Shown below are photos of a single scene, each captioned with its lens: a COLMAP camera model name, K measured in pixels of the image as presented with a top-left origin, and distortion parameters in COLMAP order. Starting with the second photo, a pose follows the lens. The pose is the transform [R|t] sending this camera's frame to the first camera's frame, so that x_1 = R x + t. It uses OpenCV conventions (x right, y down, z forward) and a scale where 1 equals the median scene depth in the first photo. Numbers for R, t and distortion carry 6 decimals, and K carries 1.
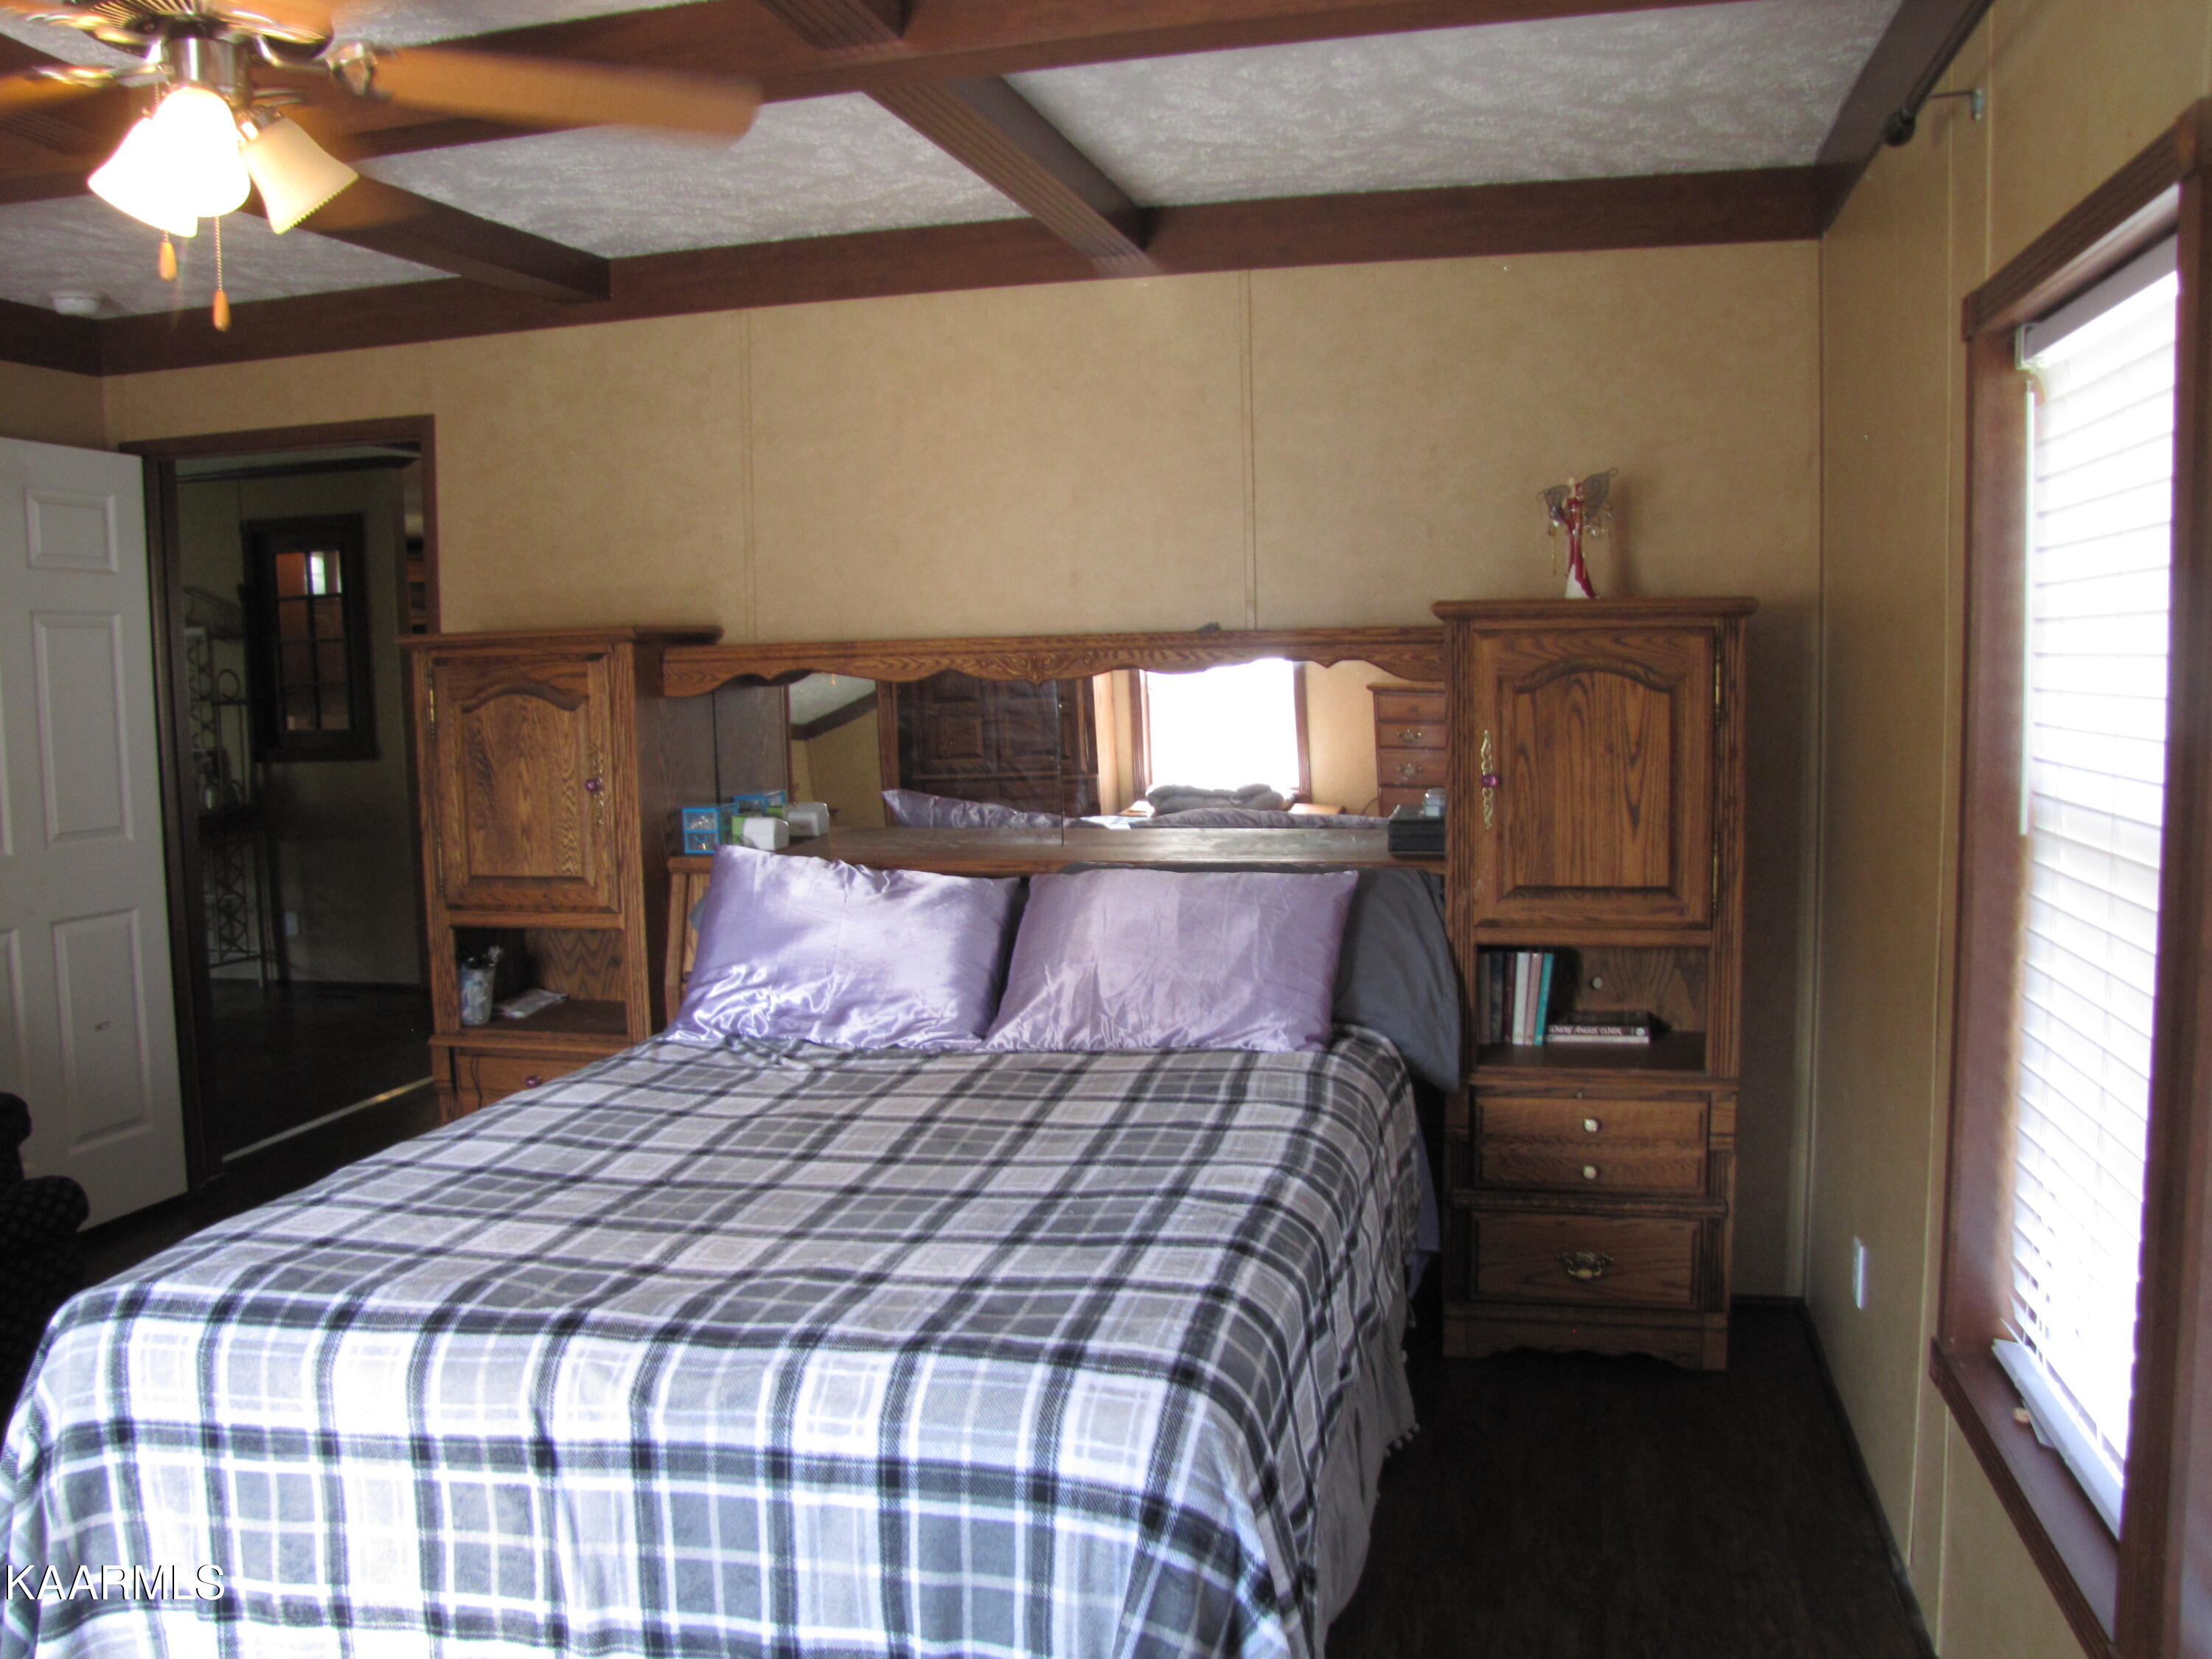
lens RADIAL K [[1838.0, 0, 1099.0], [0, 1838.0, 842.4], [0, 0, 1]] dist [-0.189202, 0.163940]
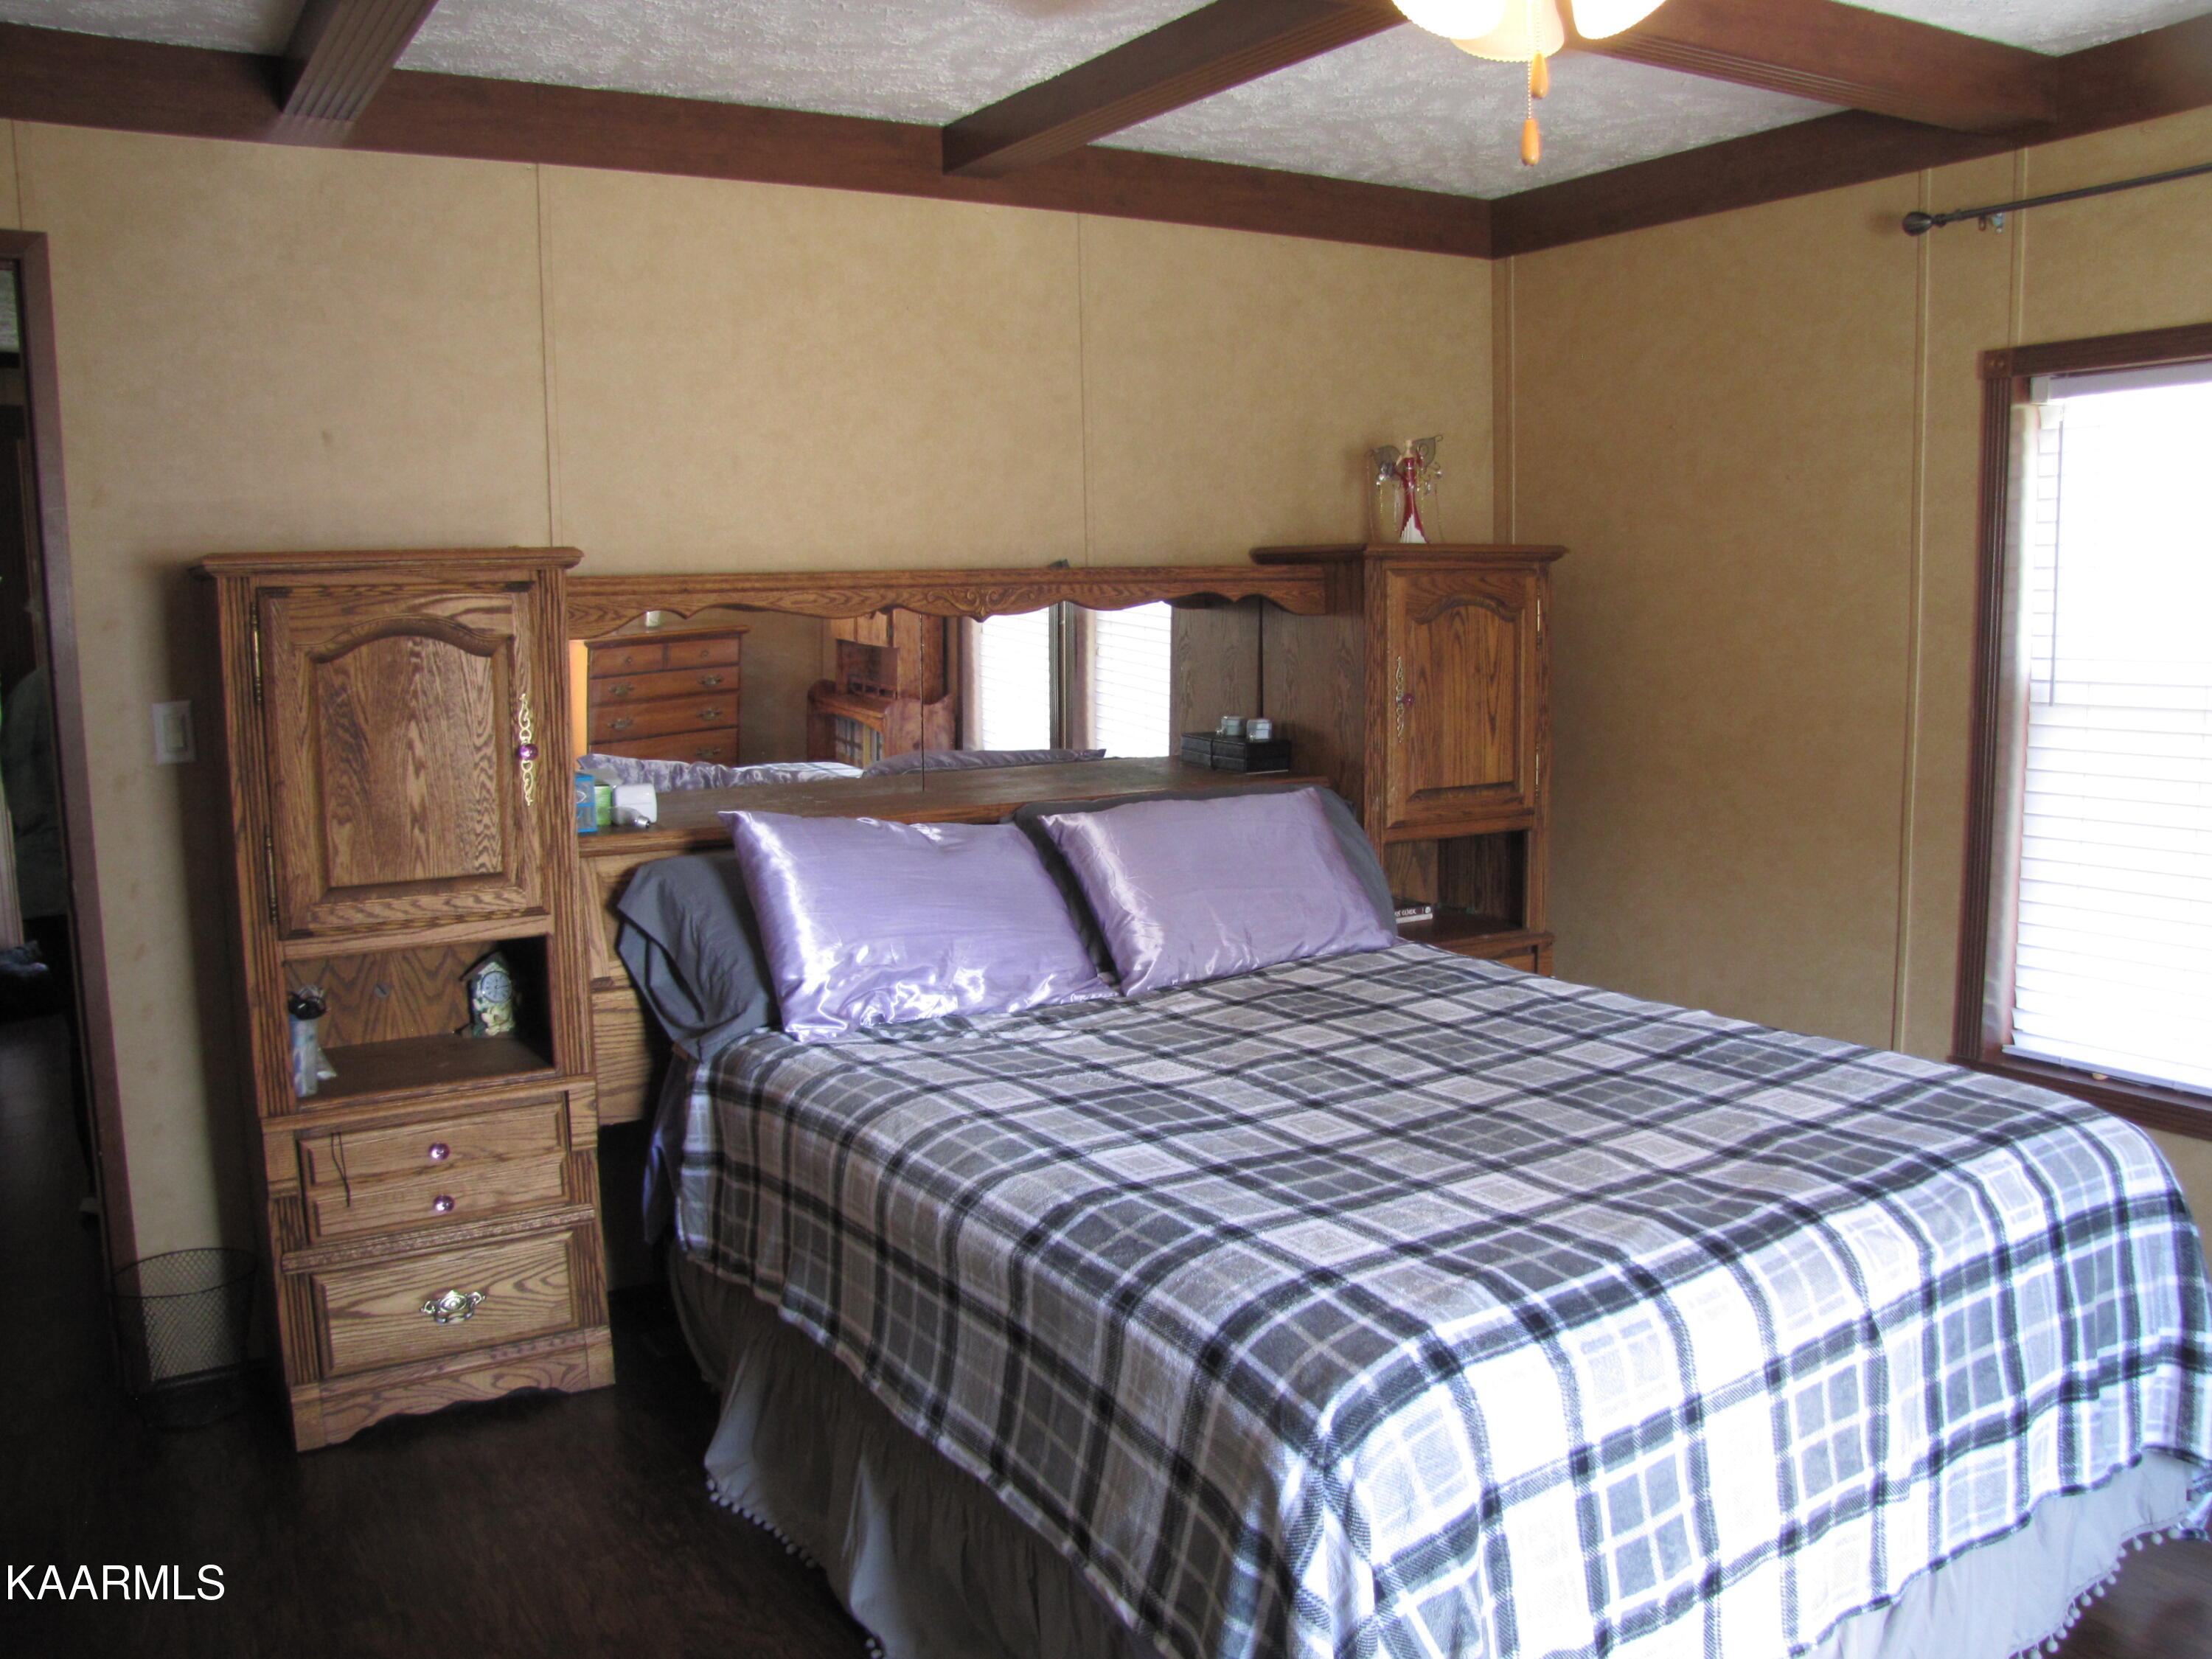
lens RADIAL K [[1838.0, 0, 1099.0], [0, 1838.0, 842.4], [0, 0, 1]] dist [-0.189202, 0.163940]
pose [[0.707168, -0.085782, 0.701822, -0.756066], [0.073280, 0.996160, 0.047919, -0.013823], [-0.703238, 0.017543, 0.710738, 0.322714]]
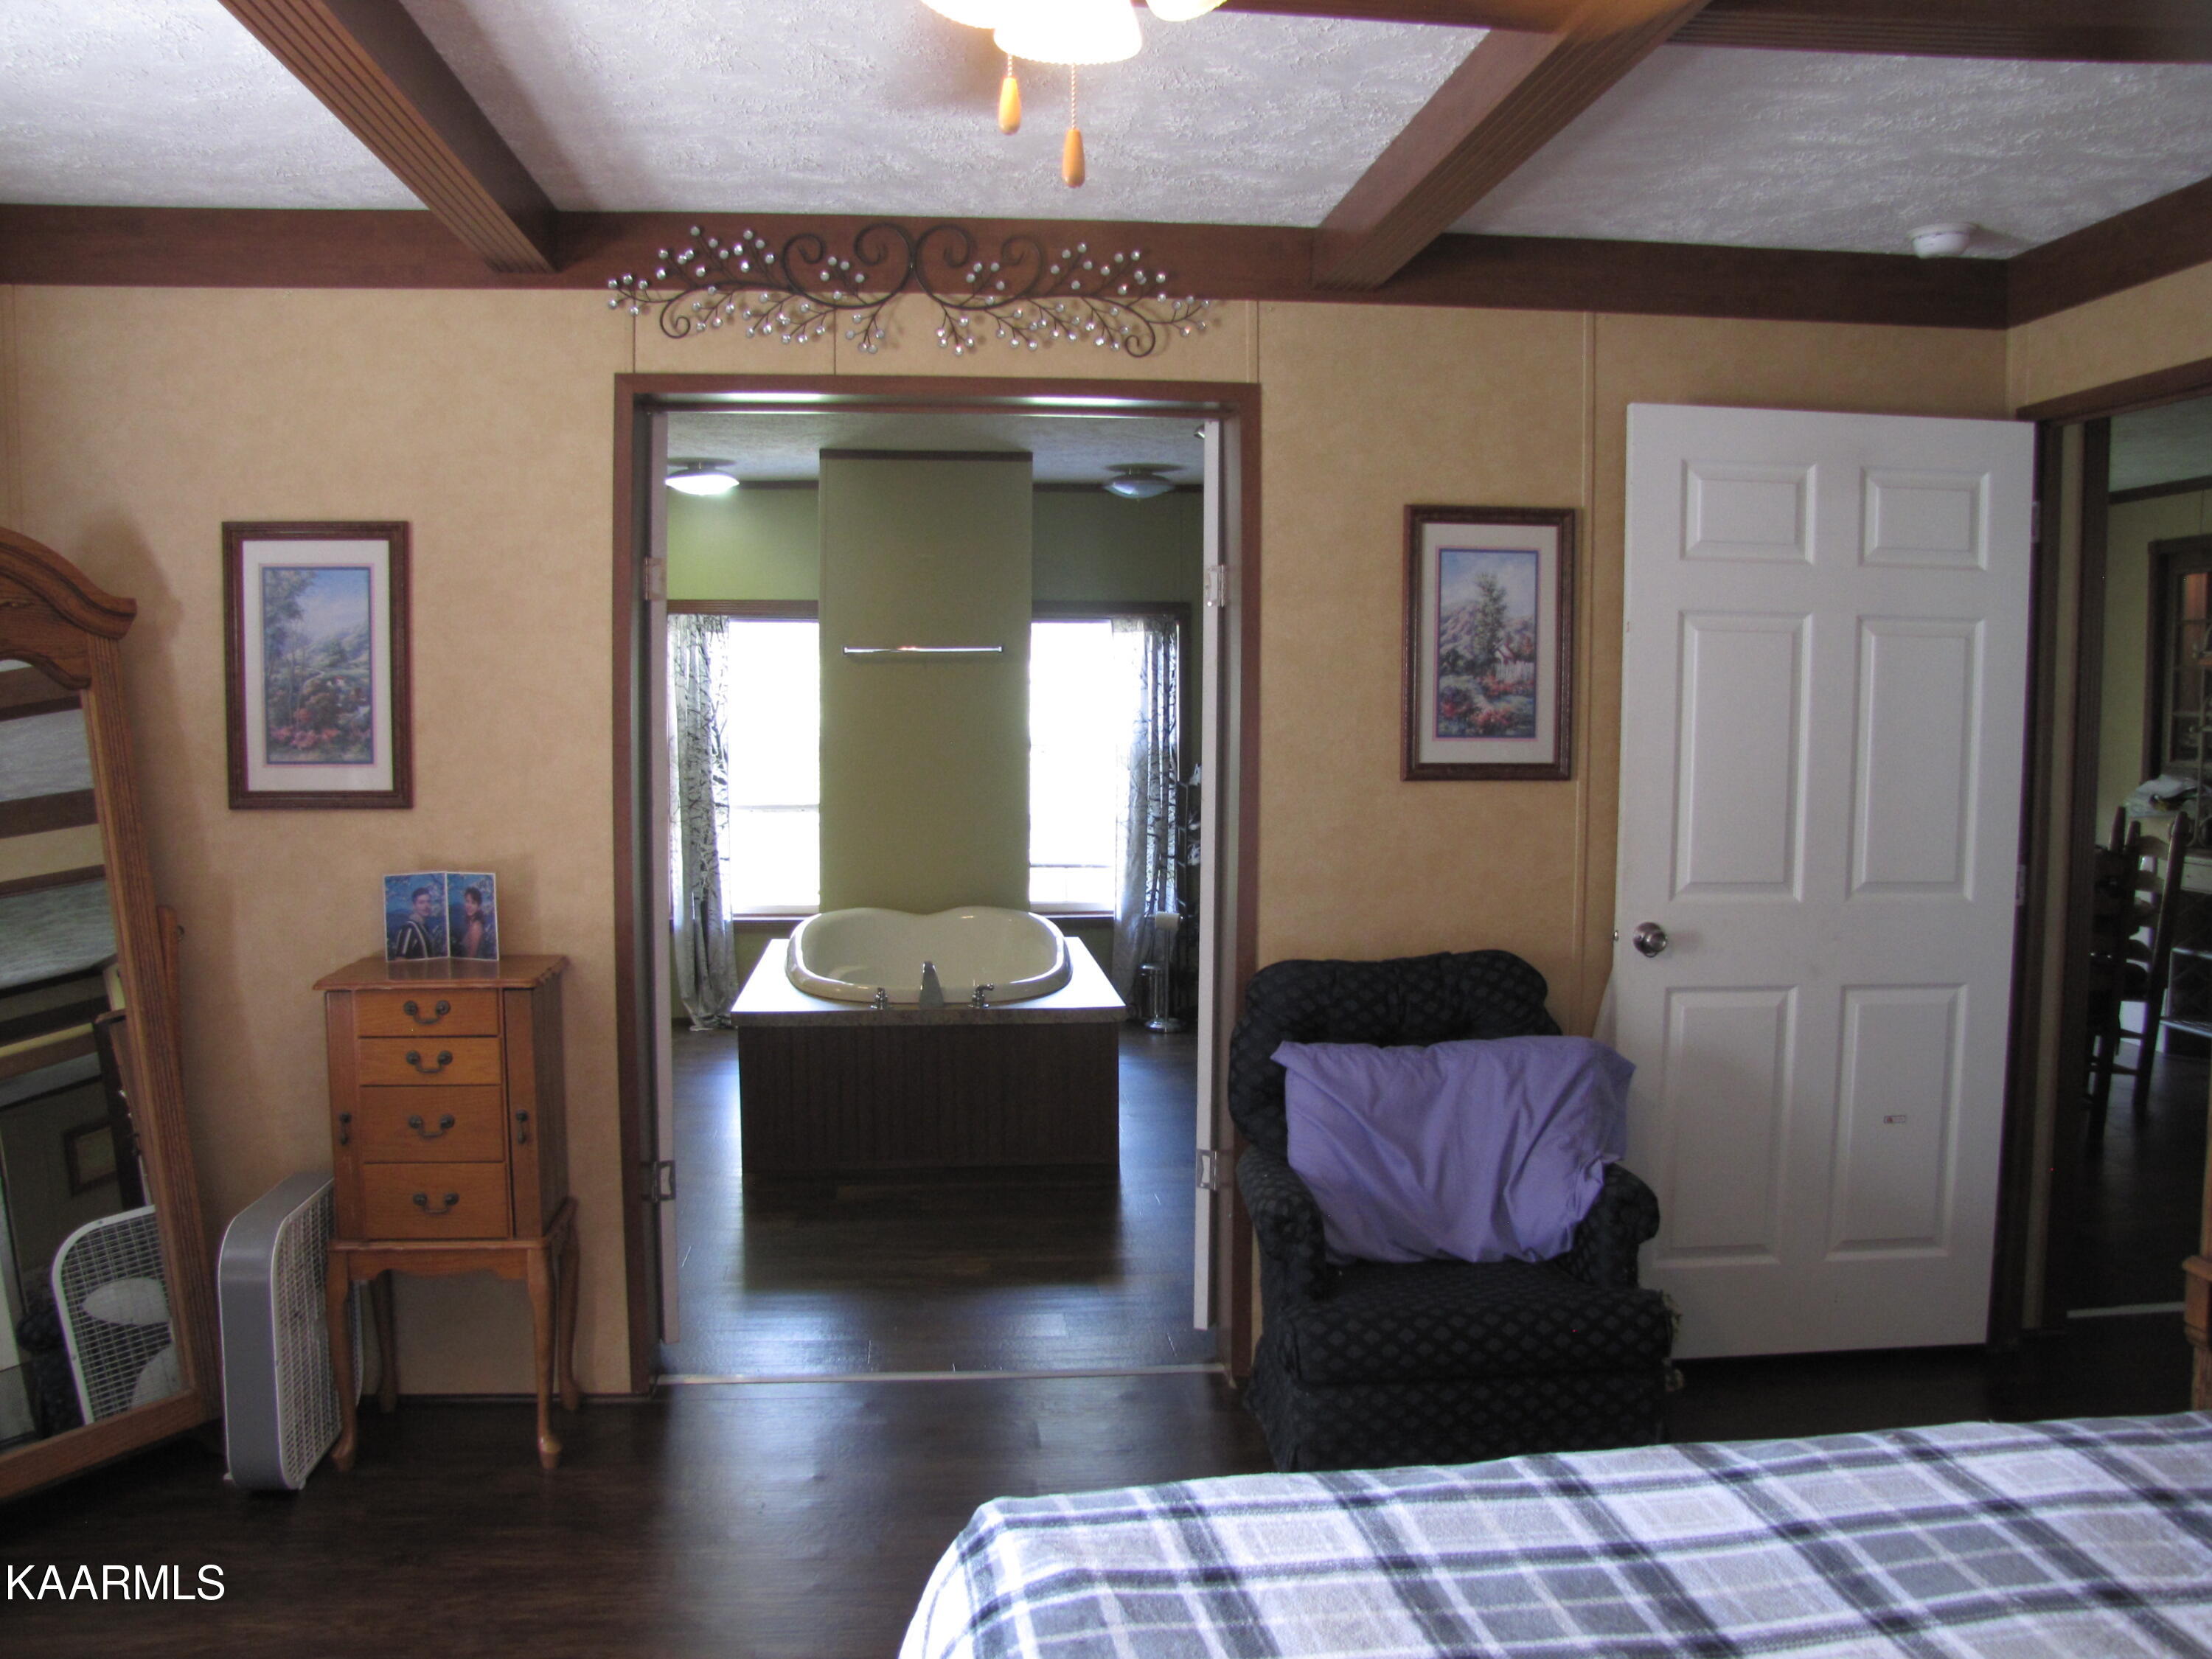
lens RADIAL K [[1838.0, 0, 1099.0], [0, 1838.0, 842.4], [0, 0, 1]] dist [-0.189202, 0.163940]
pose [[0.350012, 0.099006, -0.931498, 0.089819], [-0.105293, 0.992255, 0.065900, -0.054689], [0.930809, 0.075014, 0.357726, 0.467540]]
